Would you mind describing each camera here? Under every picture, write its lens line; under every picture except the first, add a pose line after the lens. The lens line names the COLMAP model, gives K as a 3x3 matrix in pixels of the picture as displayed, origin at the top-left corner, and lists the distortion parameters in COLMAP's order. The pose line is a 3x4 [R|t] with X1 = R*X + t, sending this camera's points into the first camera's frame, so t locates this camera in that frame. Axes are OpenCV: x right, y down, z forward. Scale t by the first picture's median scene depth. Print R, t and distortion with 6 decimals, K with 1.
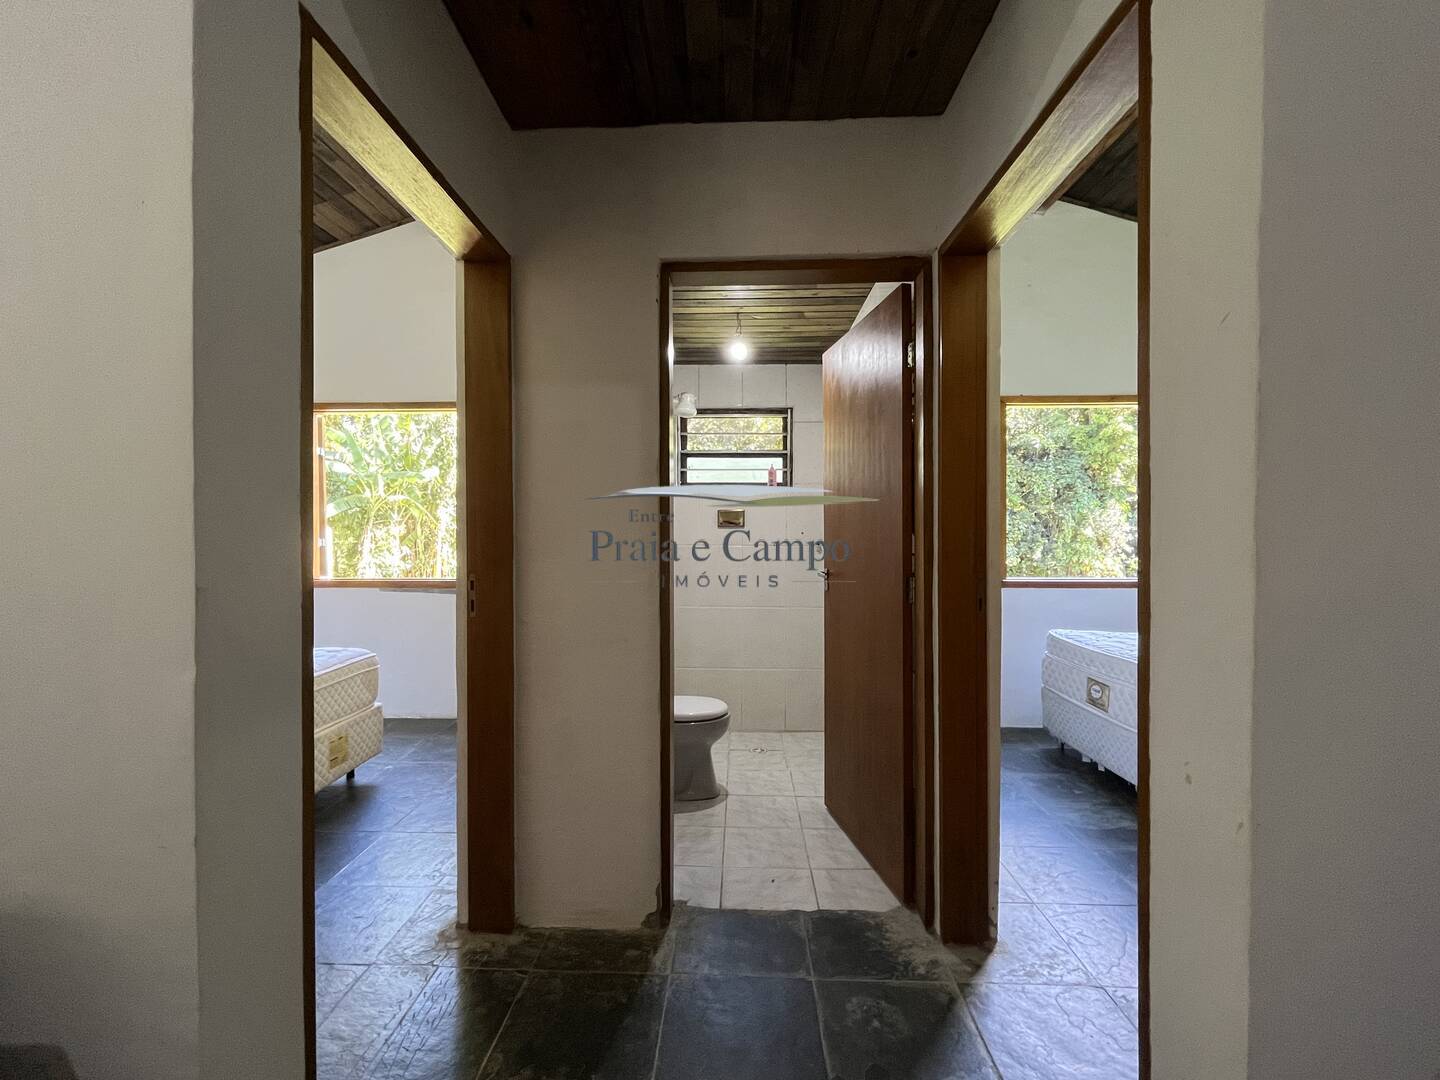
lens RADIAL K [[629.4, 0, 711.0], [0, 629.4, 536.8], [0, 0, 1]] dist [-0.004254, -0.000504]
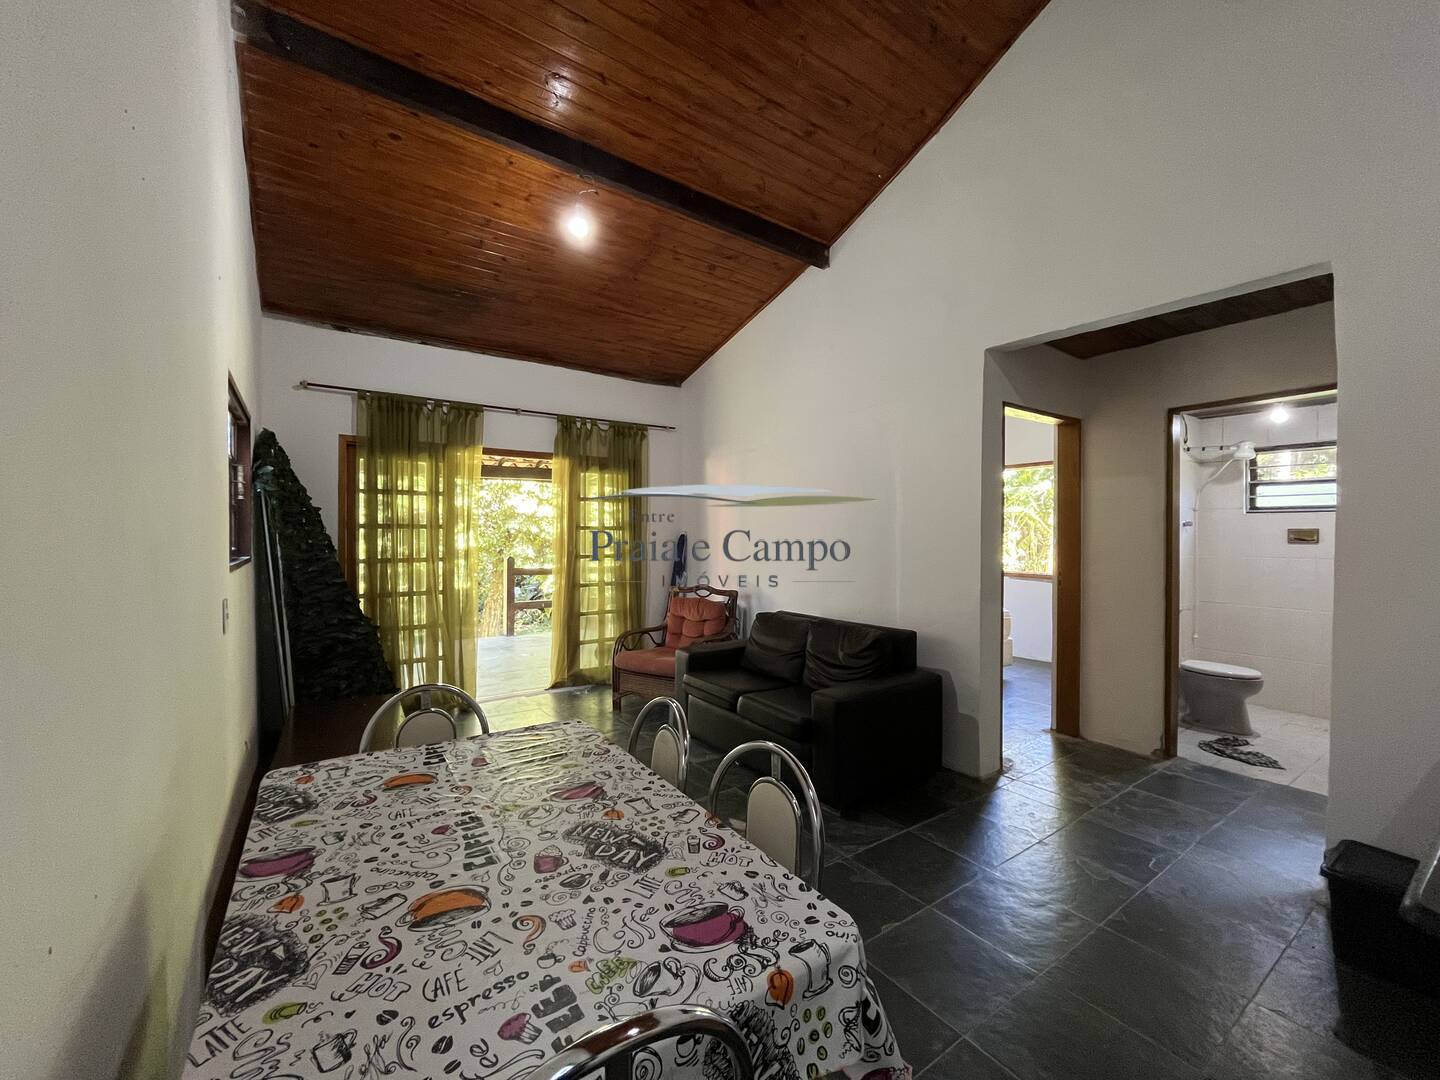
lens RADIAL K [[583.3, 0, 720.0], [0, 583.3, 538.9], [0, 0, 1]] dist [-0.003369, 0.000268]
pose [[0.600859, 0.008189, -0.799313, 0.240643], [-0.007664, 0.999961, 0.004484, -0.019339], [0.799318, 0.003432, 0.600898, -0.529257]]
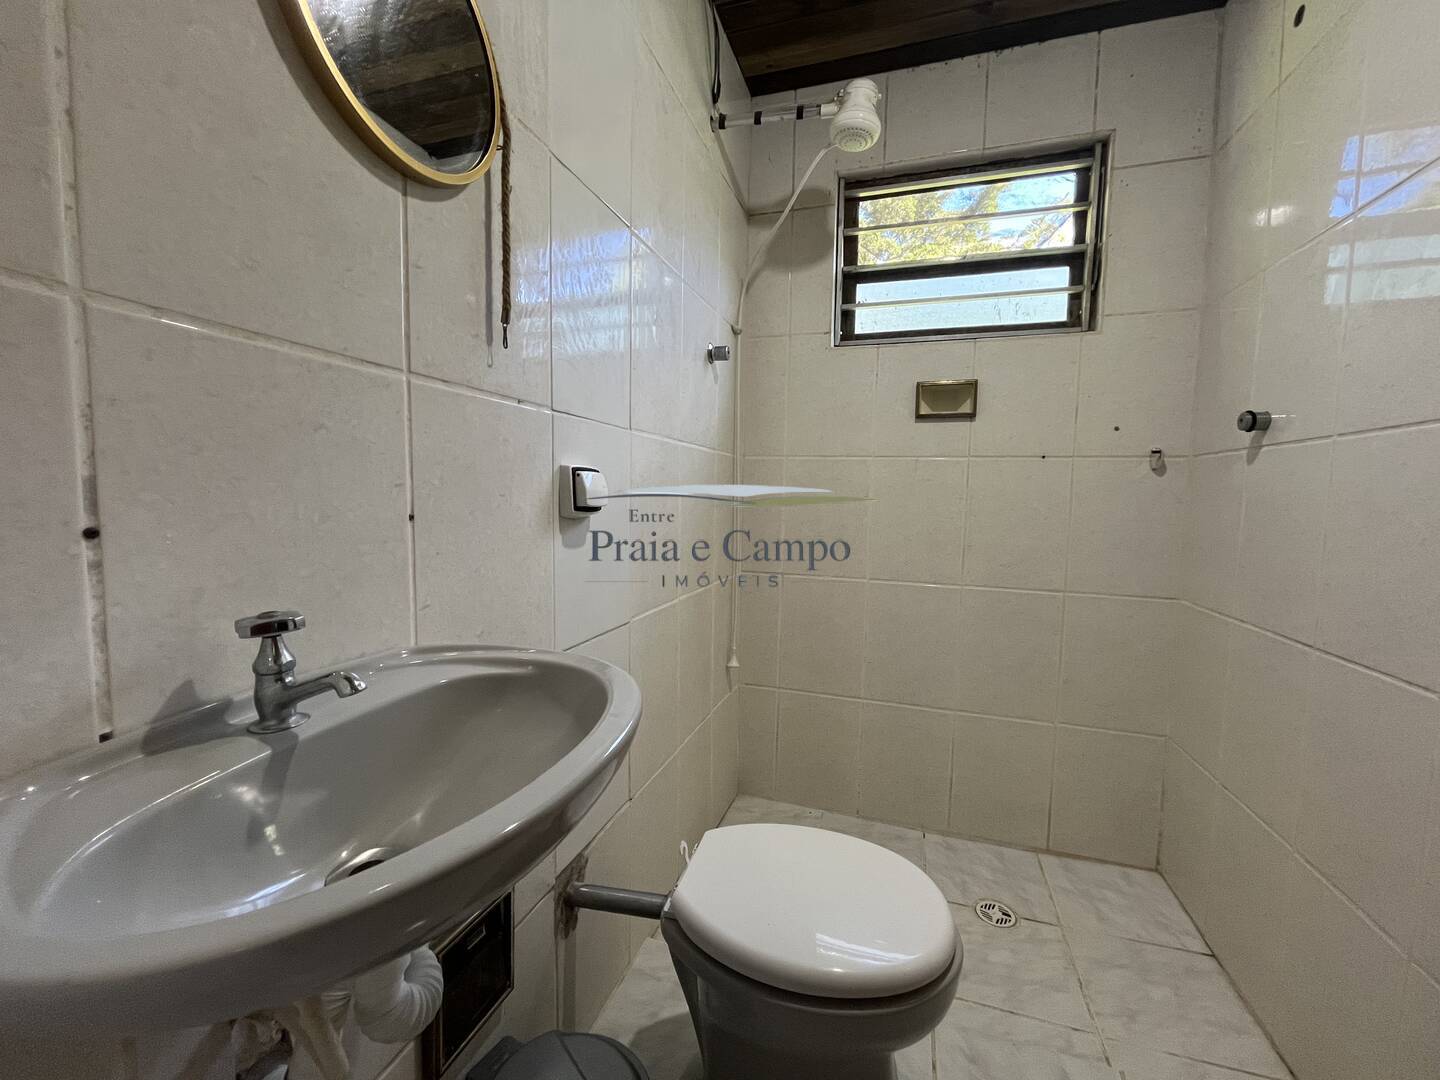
lens RADIAL K [[583.3, 0, 714.9], [0, 583.3, 540.8], [0, 0, 1]] dist [-0.003369, 0.000268]
pose [[0.959360, 0.038007, -0.279613, -0.008435], [-0.018089, 0.997133, 0.073474, 0.046621], [0.281604, -0.065430, 0.957297, 0.505166]]
